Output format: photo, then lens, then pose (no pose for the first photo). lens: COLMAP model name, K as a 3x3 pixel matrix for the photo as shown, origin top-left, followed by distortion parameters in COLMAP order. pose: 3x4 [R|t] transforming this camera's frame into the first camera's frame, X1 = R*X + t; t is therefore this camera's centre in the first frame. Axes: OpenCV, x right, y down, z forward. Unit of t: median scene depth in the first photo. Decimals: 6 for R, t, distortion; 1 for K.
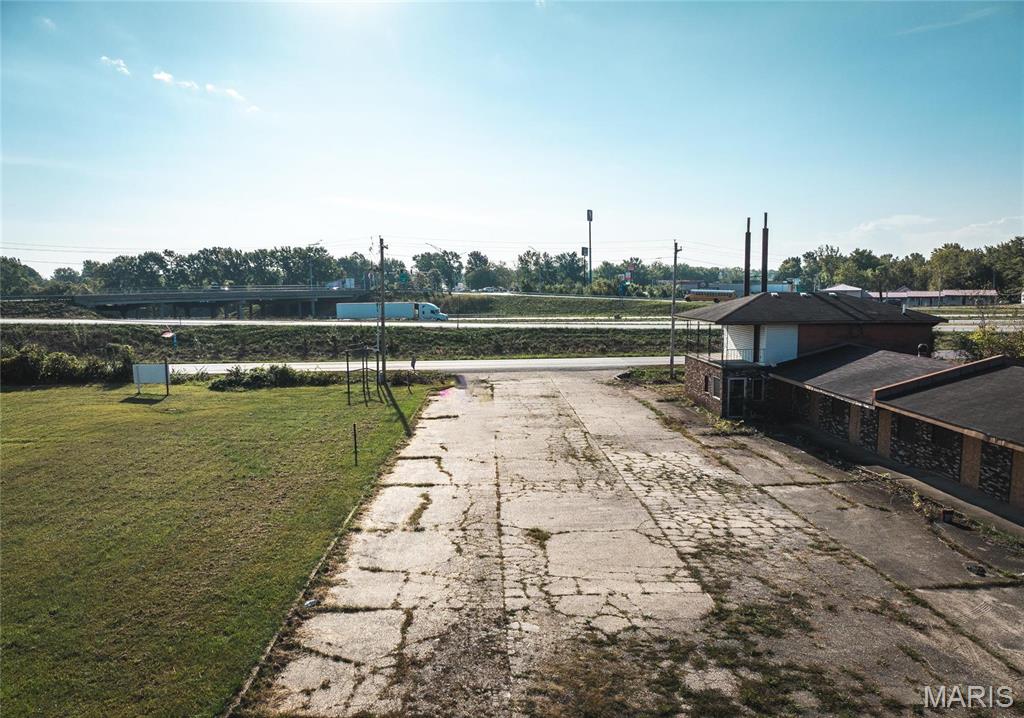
lens RADIAL K [[720.8, 0, 513.2], [0, 720.8, 372.4], [0, 0, 1]] dist [-0.037163, 0.003152]
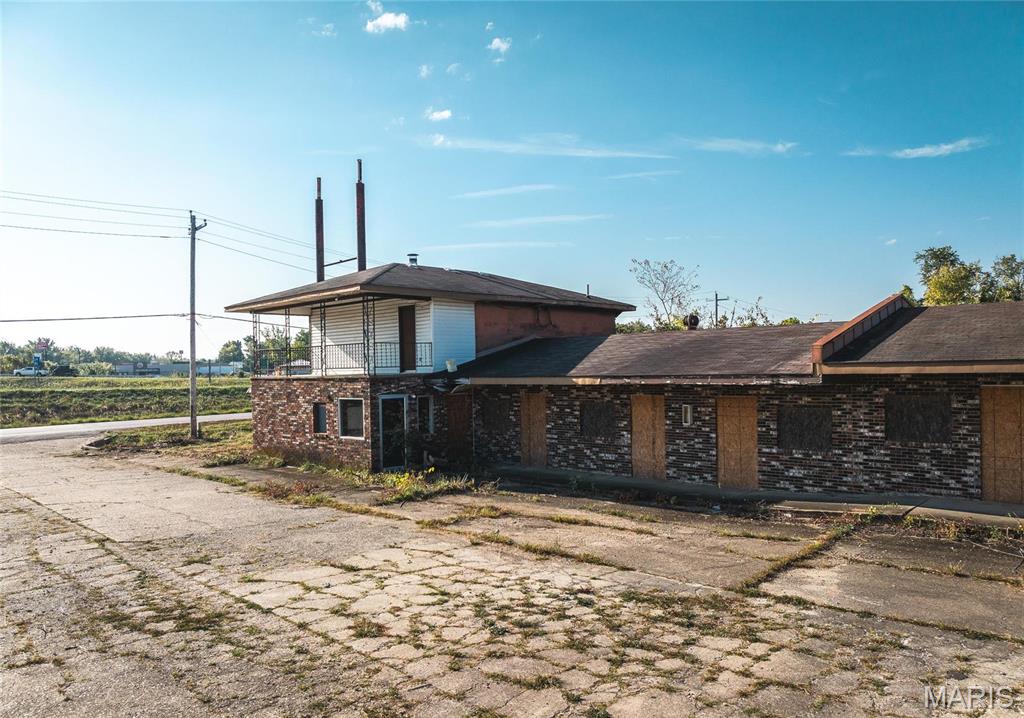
lens RADIAL K [[720.8, 0, 513.2], [0, 720.8, 372.4], [0, 0, 1]] dist [-0.037163, 0.003152]
pose [[0.726842, -0.008835, 0.686748, 0.007198], [0.096417, 0.991328, -0.089293, 0.061837], [-0.680004, 0.131117, 0.721390, 0.706221]]
